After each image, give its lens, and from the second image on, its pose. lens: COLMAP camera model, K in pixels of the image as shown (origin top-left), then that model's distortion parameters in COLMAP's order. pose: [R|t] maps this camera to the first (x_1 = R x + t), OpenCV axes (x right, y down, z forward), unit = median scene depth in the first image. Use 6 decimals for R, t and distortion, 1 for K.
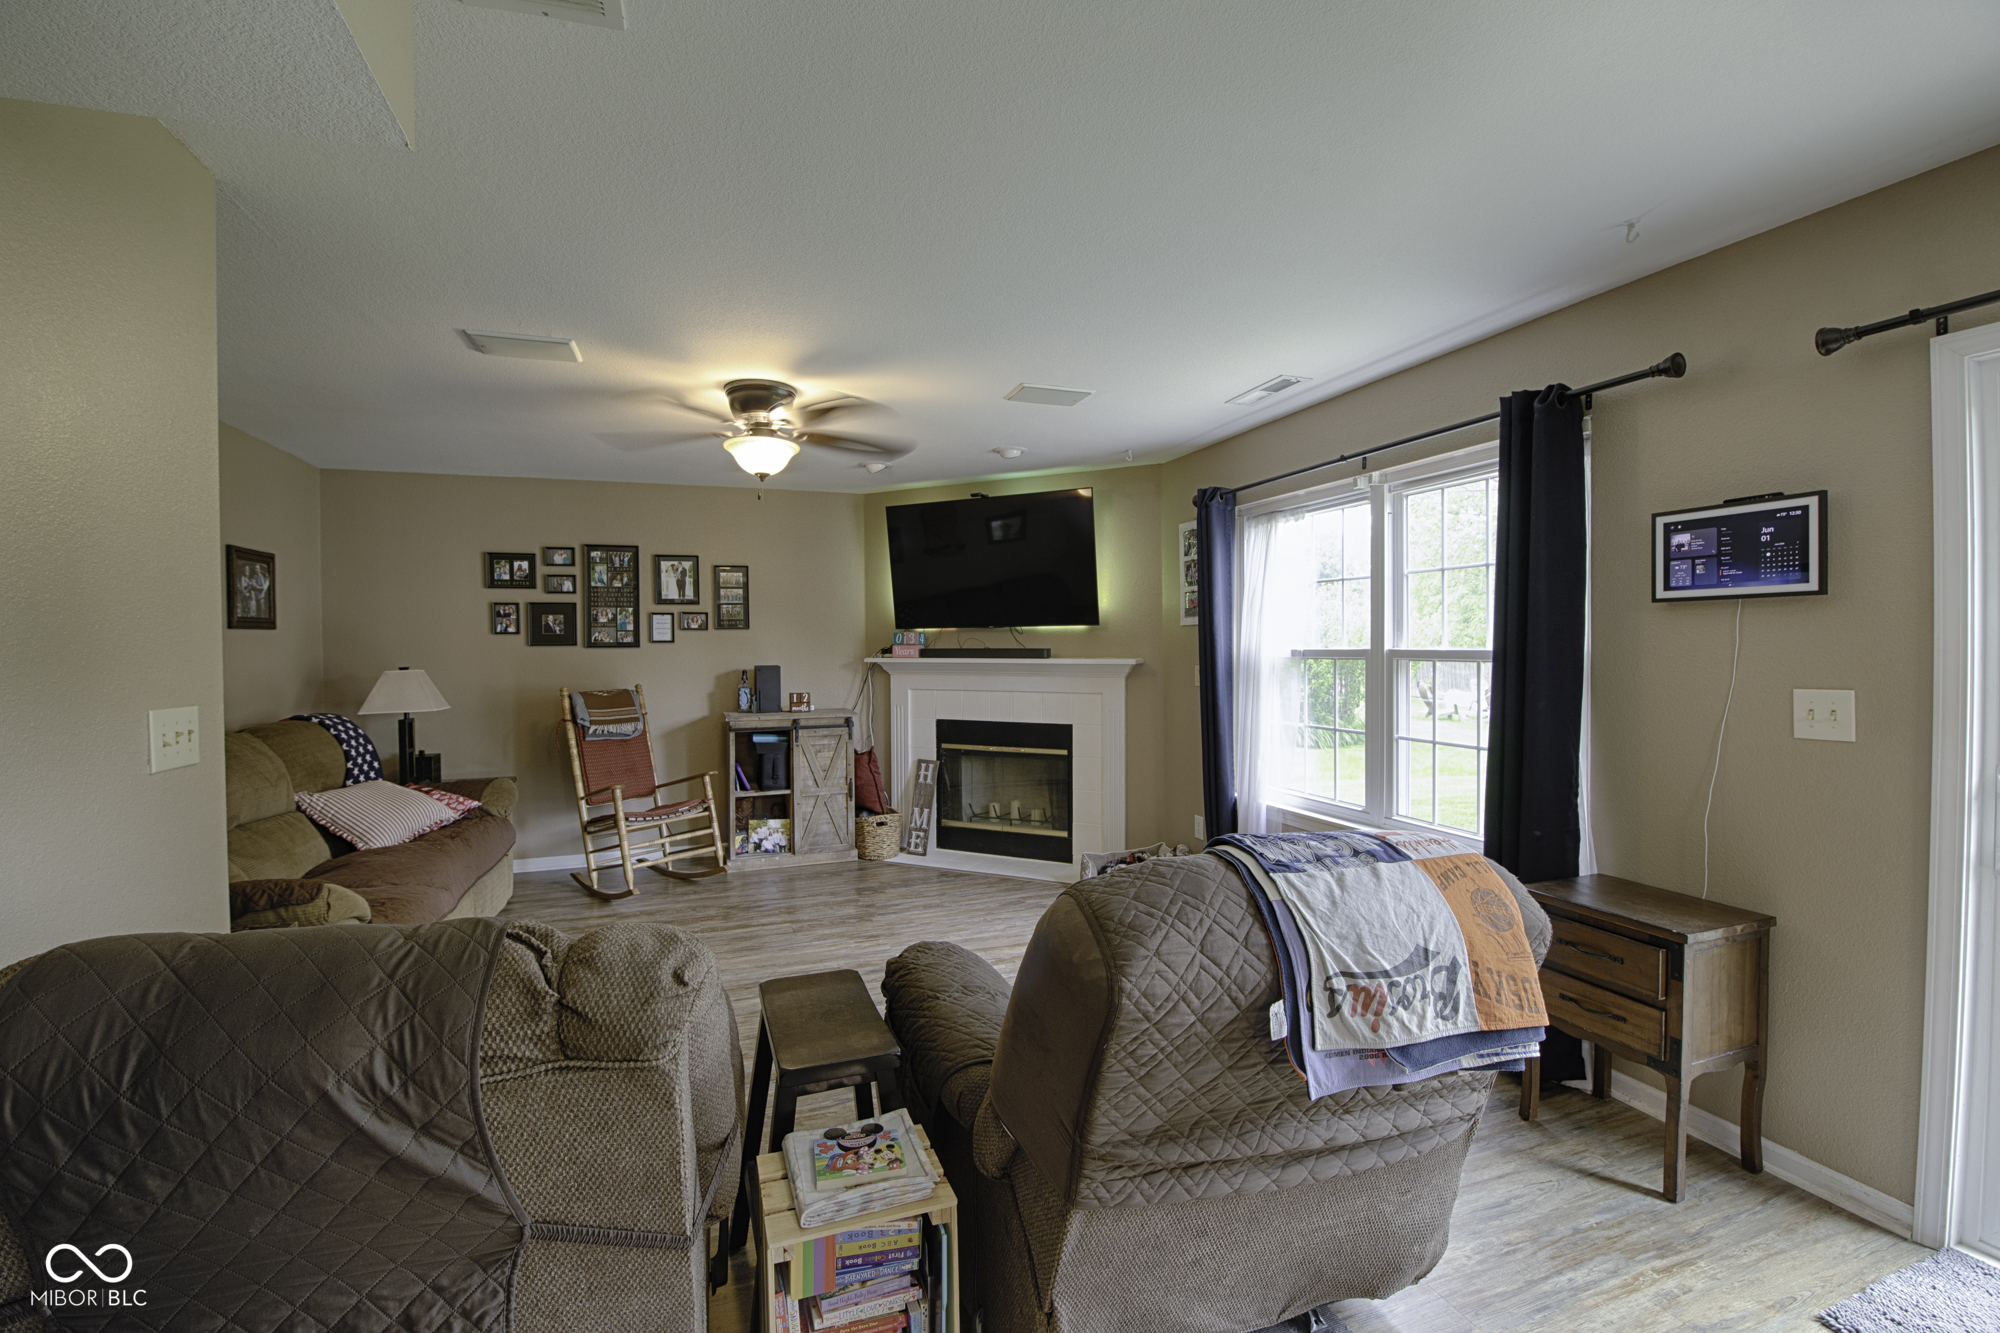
lens RADIAL K [[847.1, 0, 986.5], [0, 847.1, 666.2], [0, 0, 1]] dist [-0.006786, -0.006696]
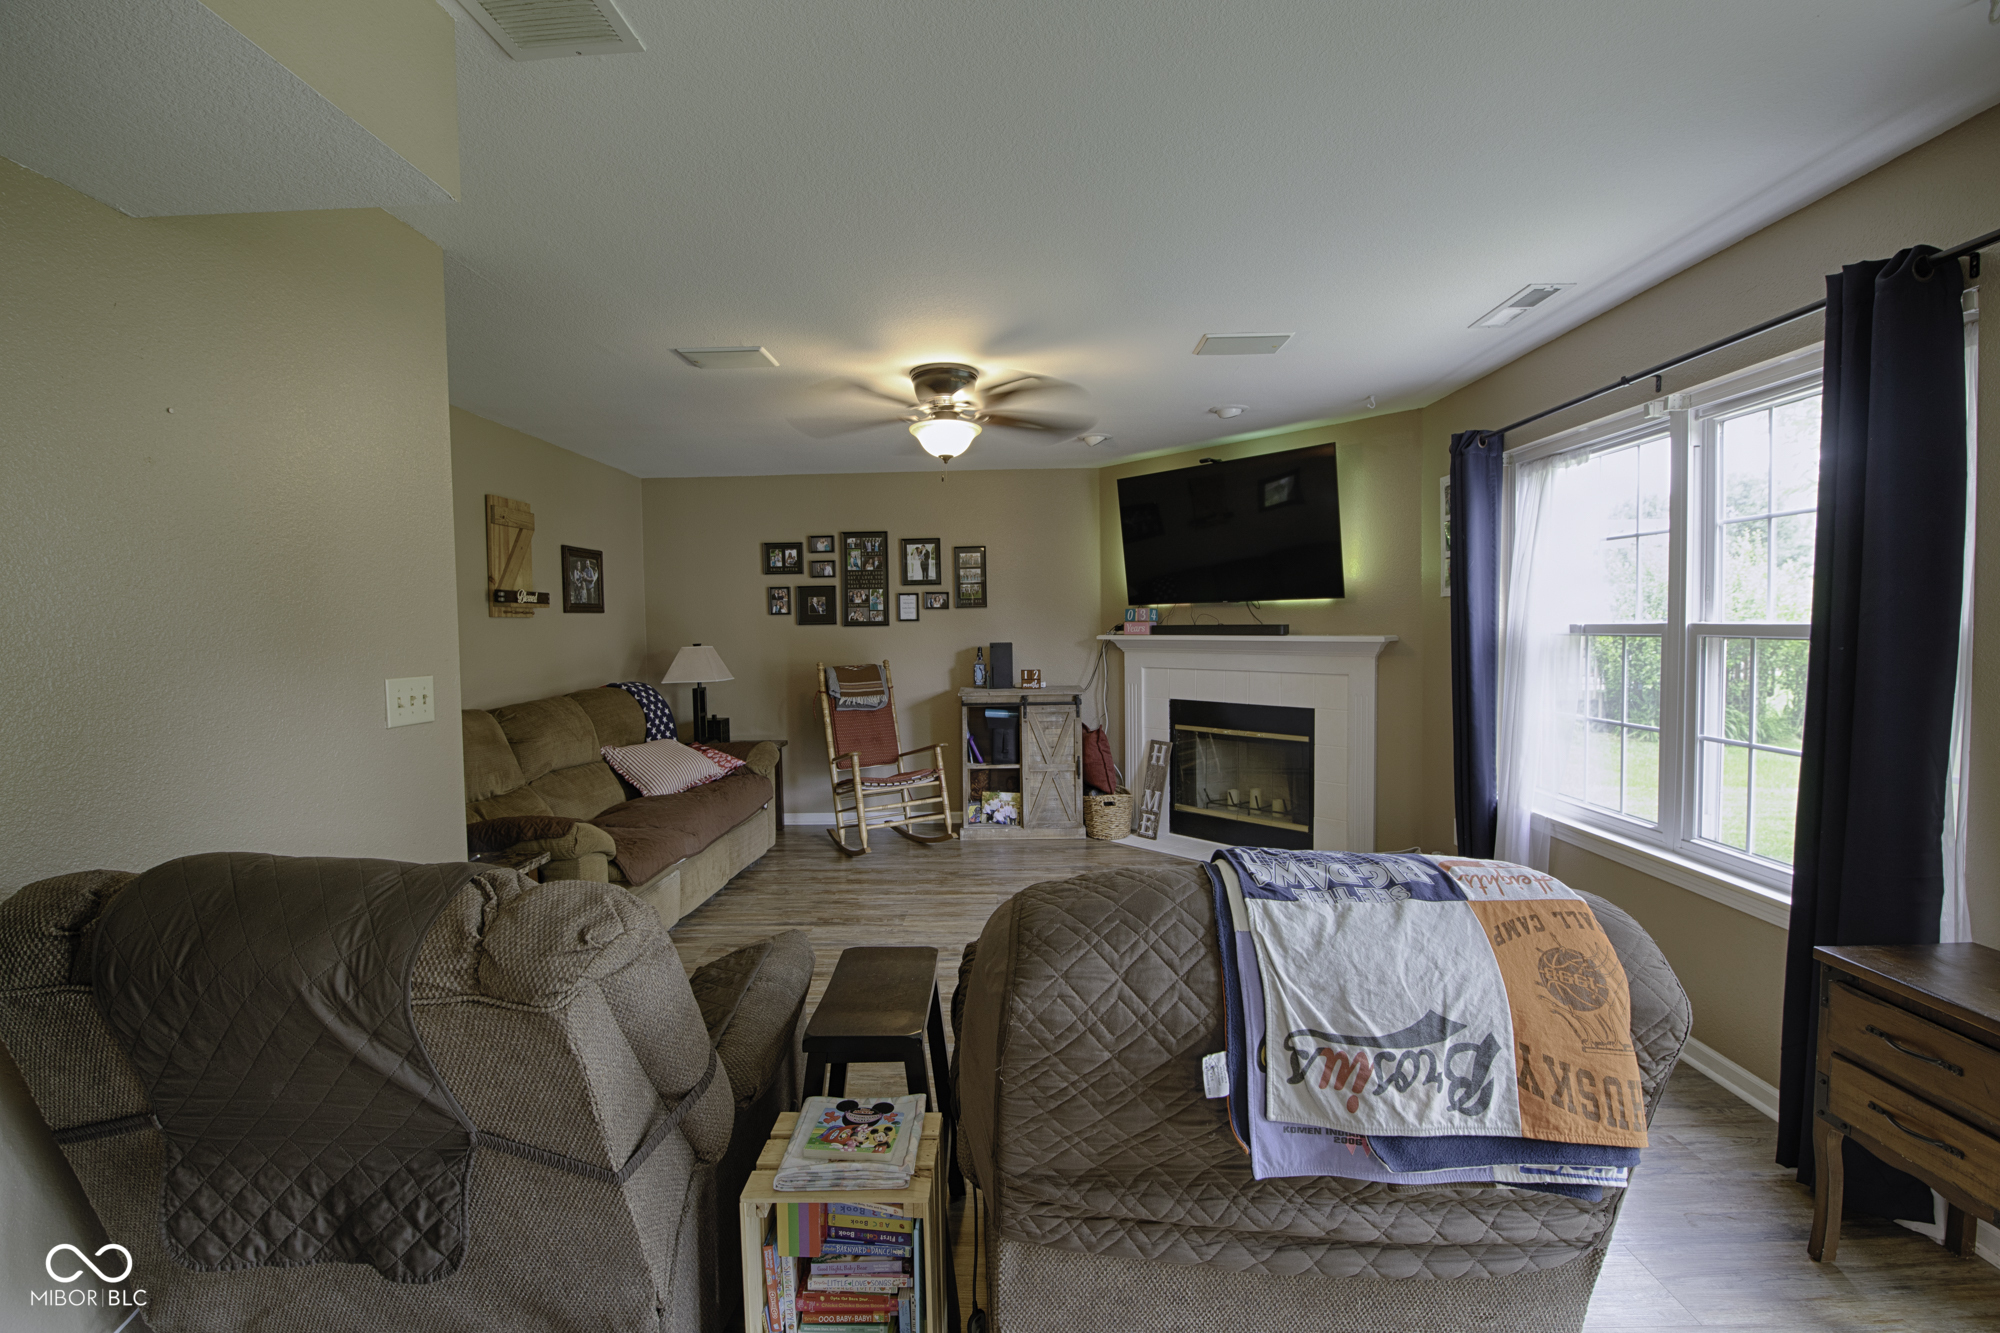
lens RADIAL K [[847.1, 0, 982.9], [0, 847.1, 665.4], [0, 0, 1]] dist [-0.006786, -0.006696]
pose [[0.935618, 0.010798, -0.352848, 0.183000], [-0.001267, 0.999628, 0.027232, -0.002501], [0.353011, -0.025031, 0.935284, 0.066659]]
